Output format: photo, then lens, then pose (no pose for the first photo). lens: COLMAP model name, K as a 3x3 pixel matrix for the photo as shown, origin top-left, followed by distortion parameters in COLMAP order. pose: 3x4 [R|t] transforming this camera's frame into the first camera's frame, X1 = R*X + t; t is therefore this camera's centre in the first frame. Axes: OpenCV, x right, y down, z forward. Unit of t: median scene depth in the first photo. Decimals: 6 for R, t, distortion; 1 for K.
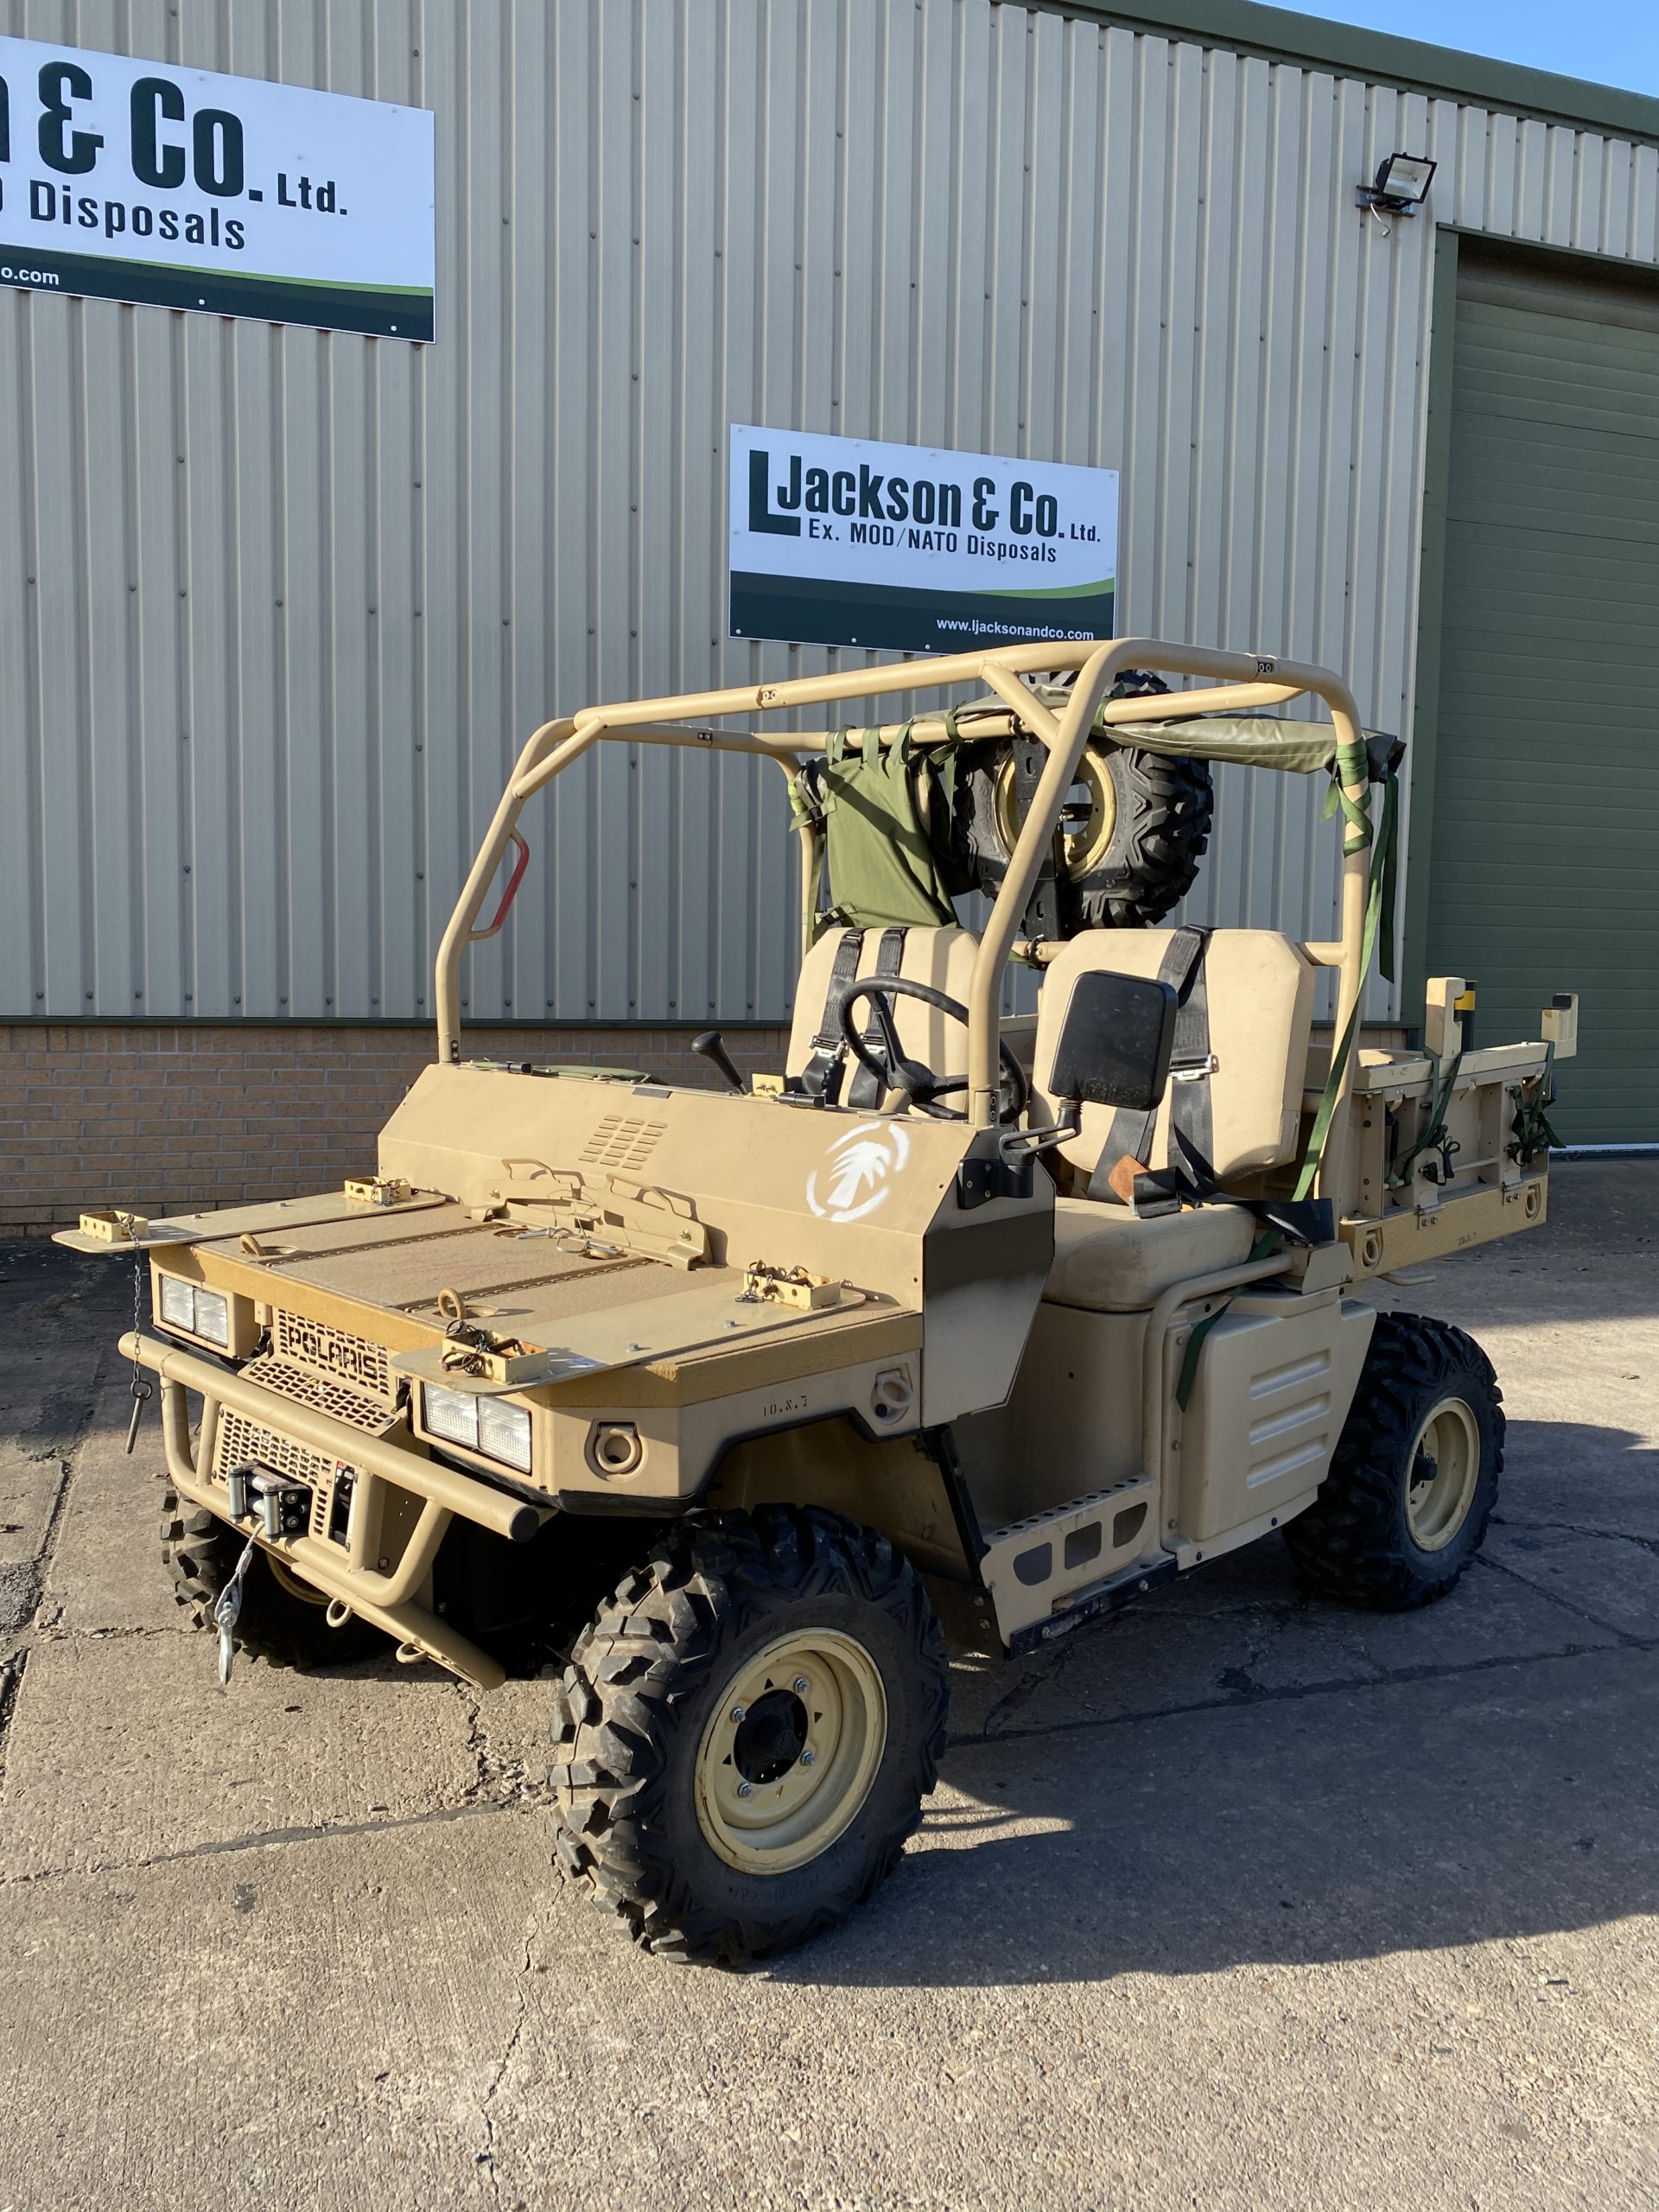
lens RADIAL K [[1692.2, 0, 807.7], [0, 1692.2, 1099.6], [0, 0, 1]] dist [0.016243, -0.008740]
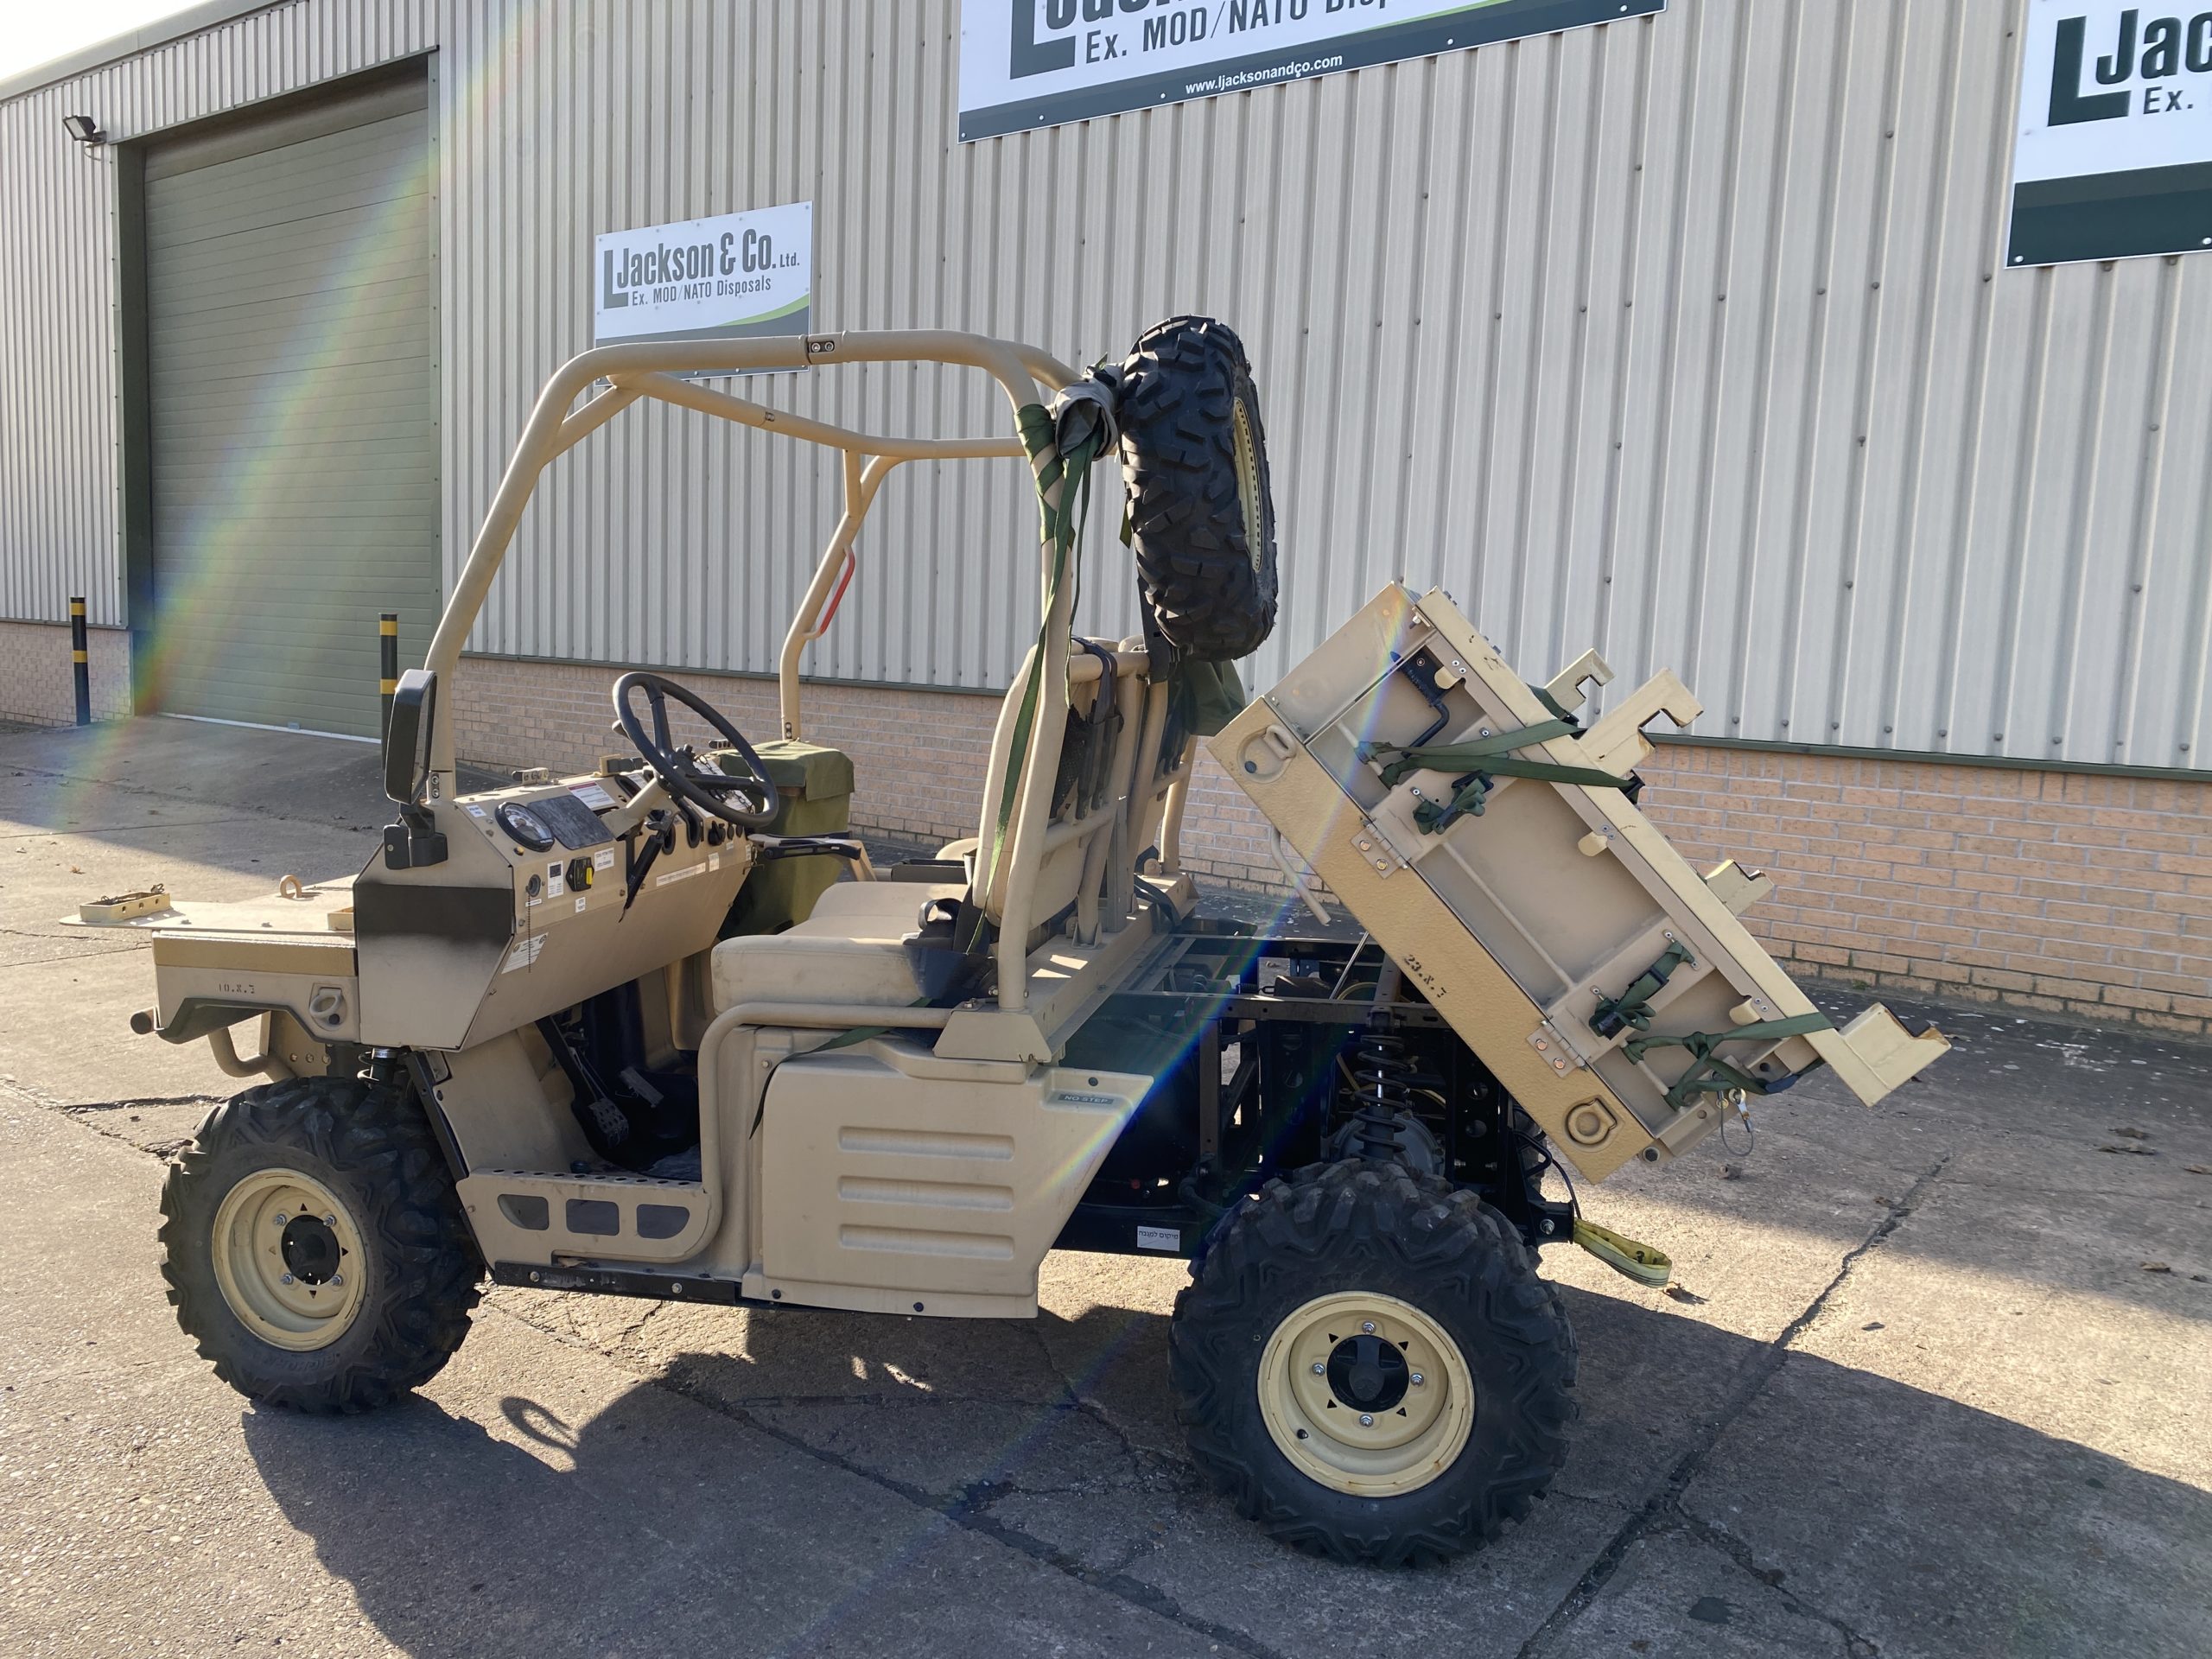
lens RADIAL K [[1692.2, 0, 1102.4], [0, 1692.2, 820.7], [0, 0, 1]] dist [0.016243, -0.008740]
pose [[0.560934, 0.100921, -0.821686, 0.801332], [-0.094428, 0.993864, 0.057605, -0.049173], [0.822457, 0.045278, 0.567022, 0.441998]]
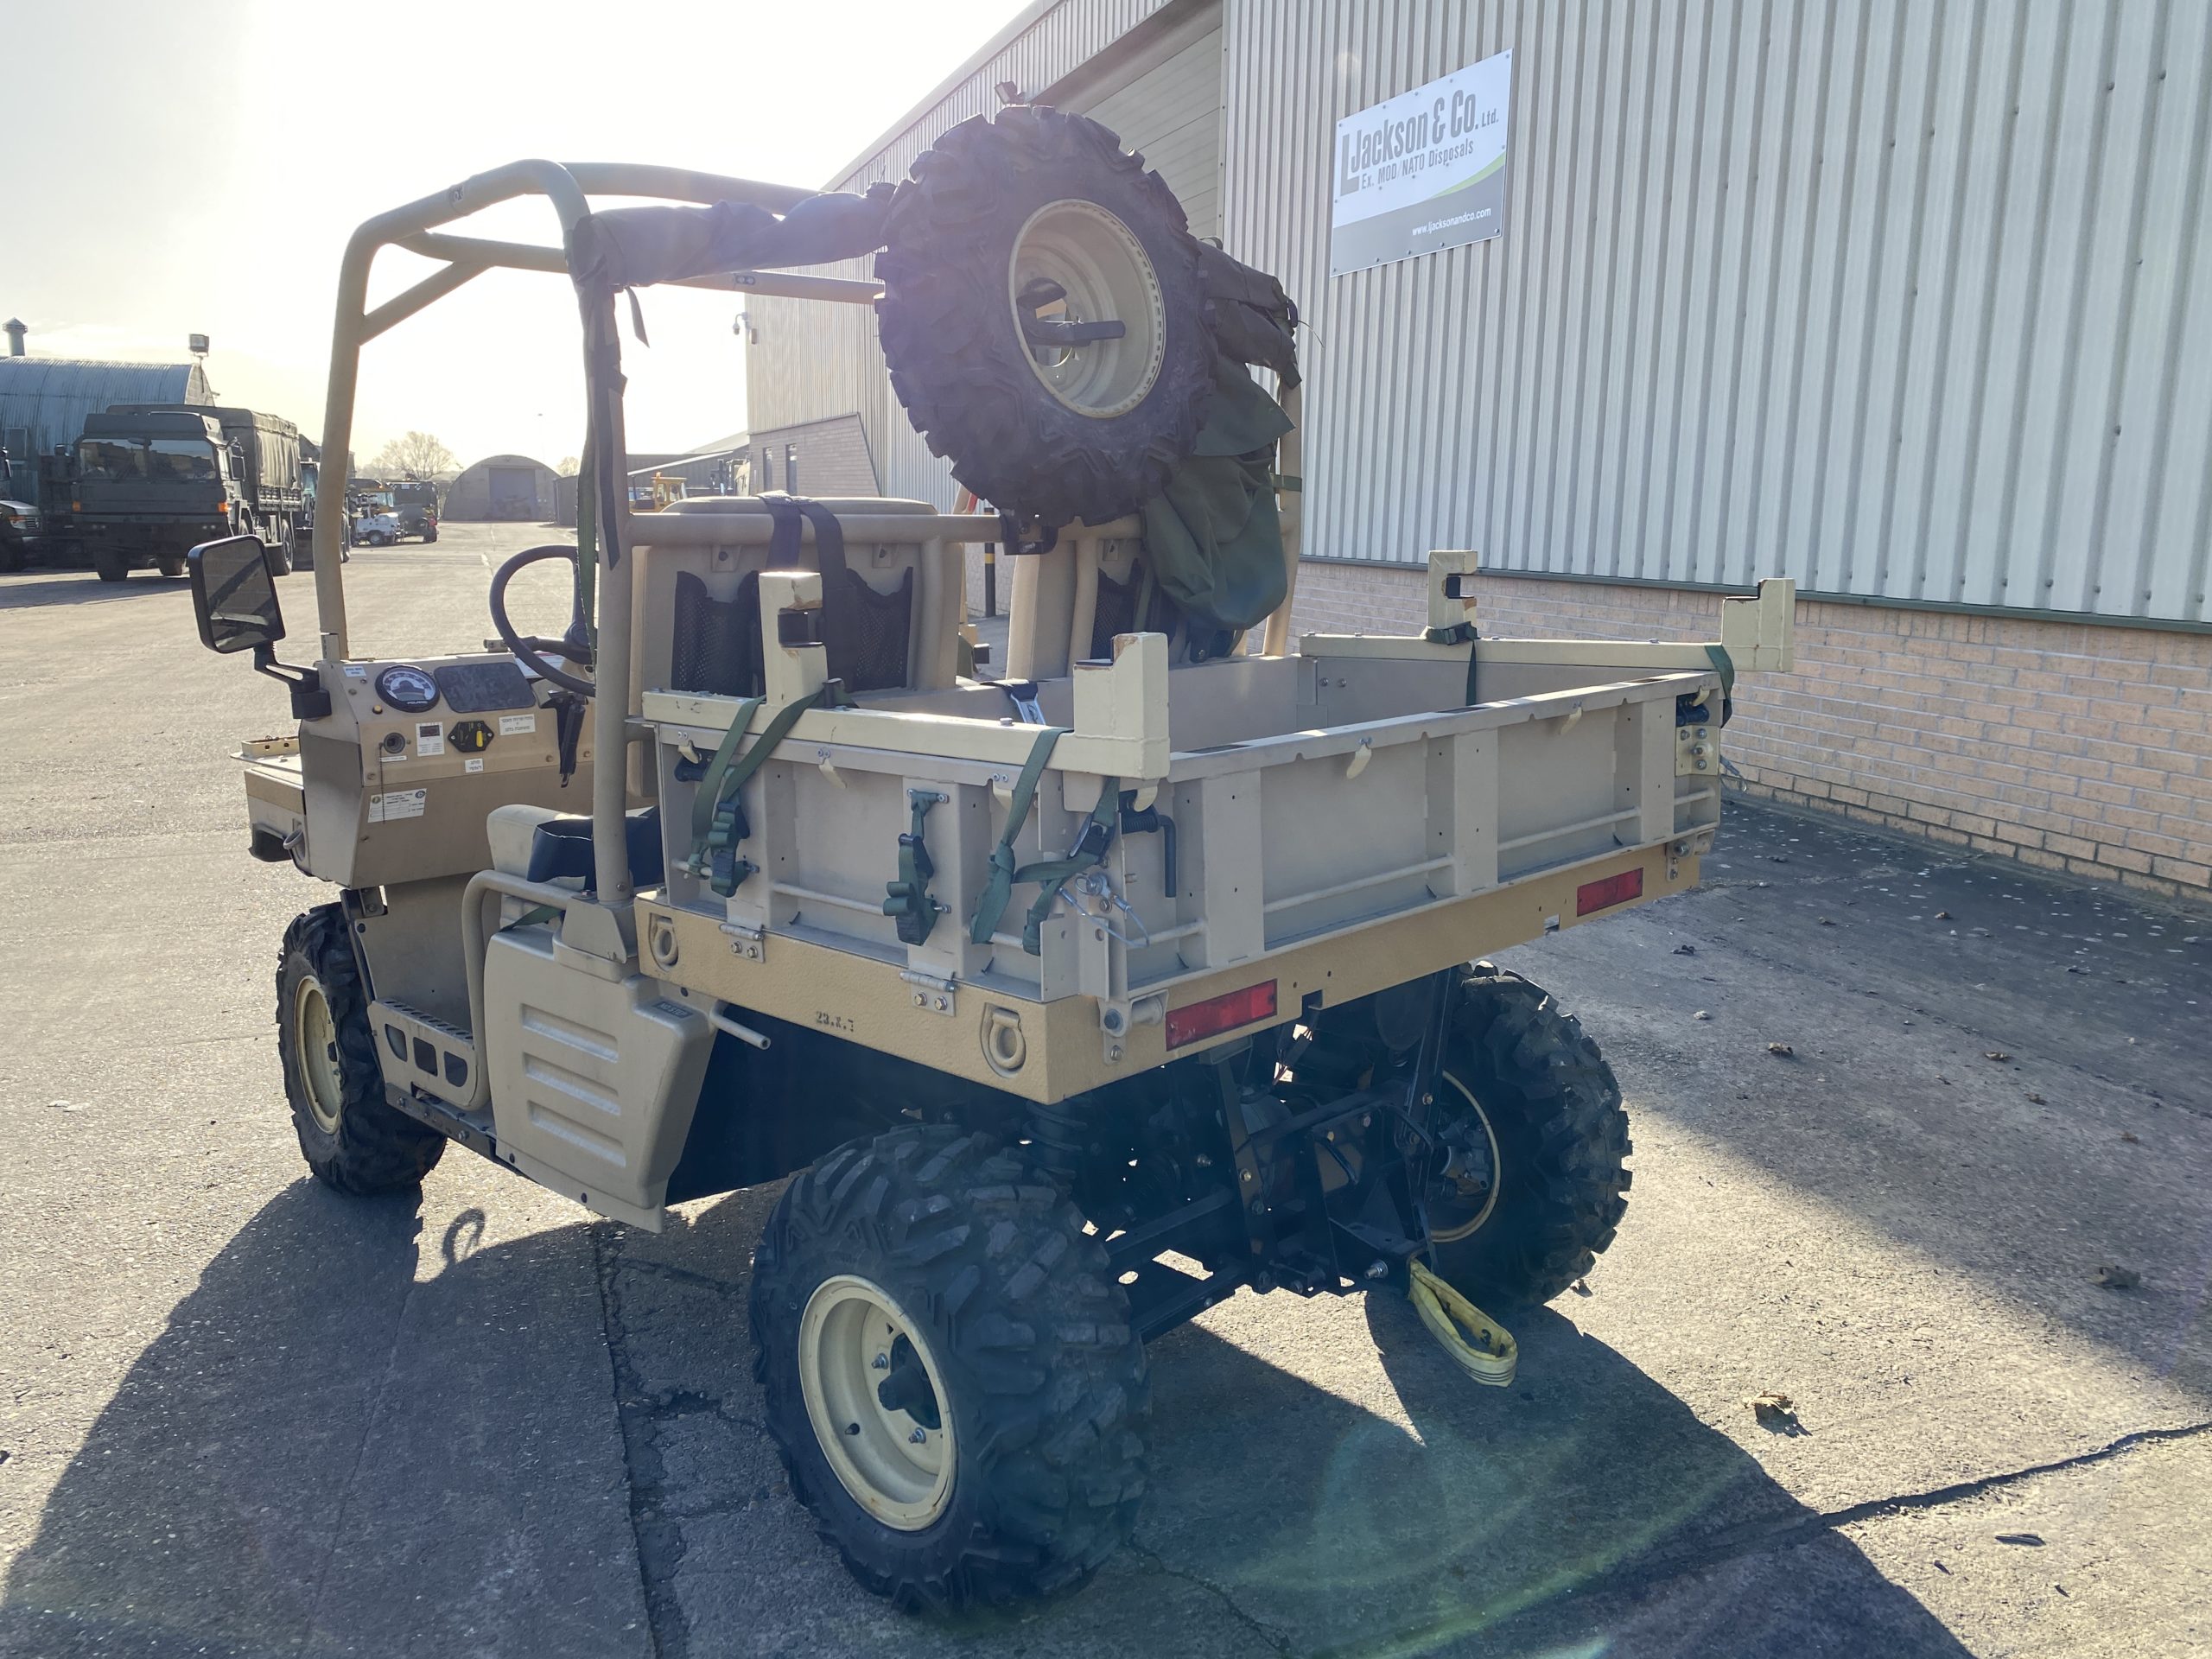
lens RADIAL K [[1688.4, 0, 1113.6], [0, 1688.4, 825.6], [0, 0, 1]] dist [0.003995, 0.005756]
pose [[0.019289, 0.175426, -0.984304, 0.846892], [-0.094726, 0.980379, 0.172871, -0.084377], [0.995316, 0.089905, 0.035528, 0.950352]]
